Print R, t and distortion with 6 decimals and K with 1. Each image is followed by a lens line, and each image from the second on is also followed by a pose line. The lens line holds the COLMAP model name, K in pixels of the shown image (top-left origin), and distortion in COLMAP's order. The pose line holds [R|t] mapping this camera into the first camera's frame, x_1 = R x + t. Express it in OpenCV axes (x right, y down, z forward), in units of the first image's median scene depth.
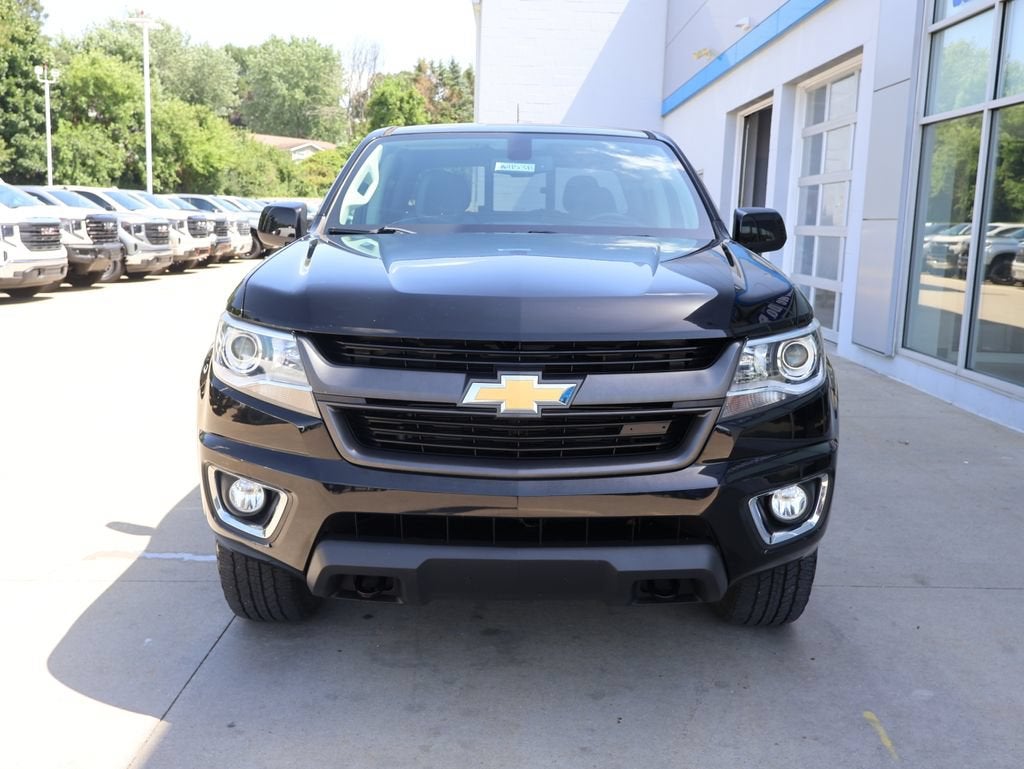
lens RADIAL K [[1020.2, 0, 512.0], [0, 1020.2, 384.5], [0, 0, 1]] dist [0.000926, 0.015959]
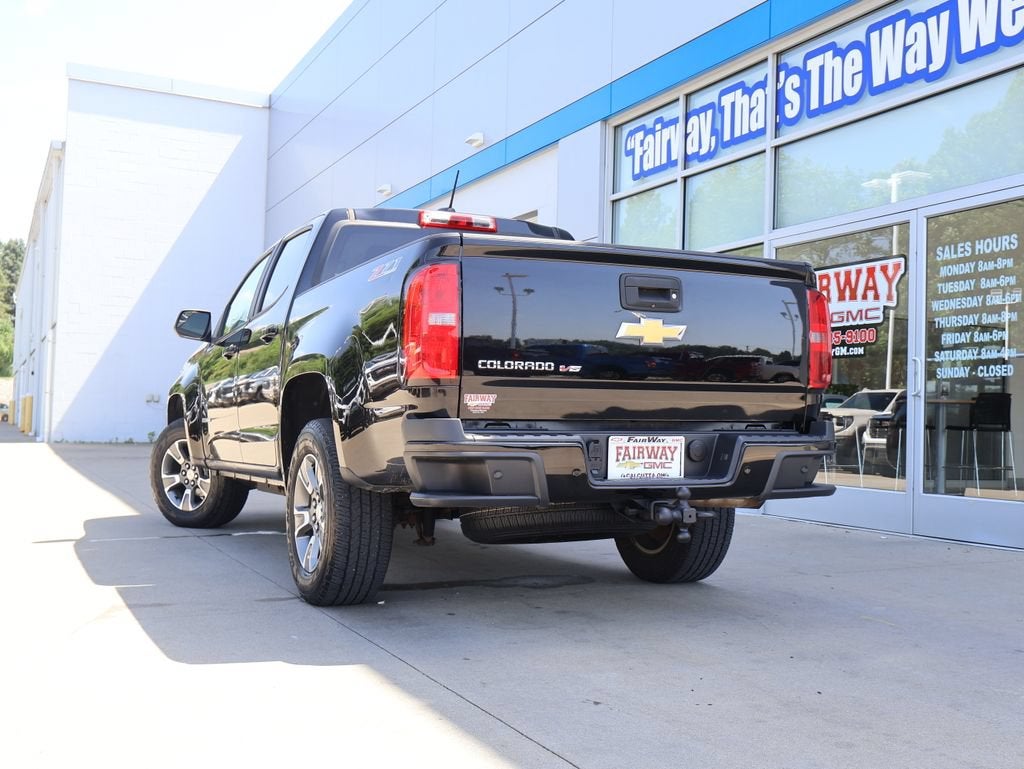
lens RADIAL K [[1123.5, 0, 512.0], [0, 1123.5, 384.5], [0, 0, 1]] dist [0.000013, 0.021844]
pose [[0.902858, 0.010453, 0.429811, -0.302118], [0.067980, 0.983658, -0.166721, 0.091759], [-0.424529, 0.179744, 0.887393, -0.092604]]
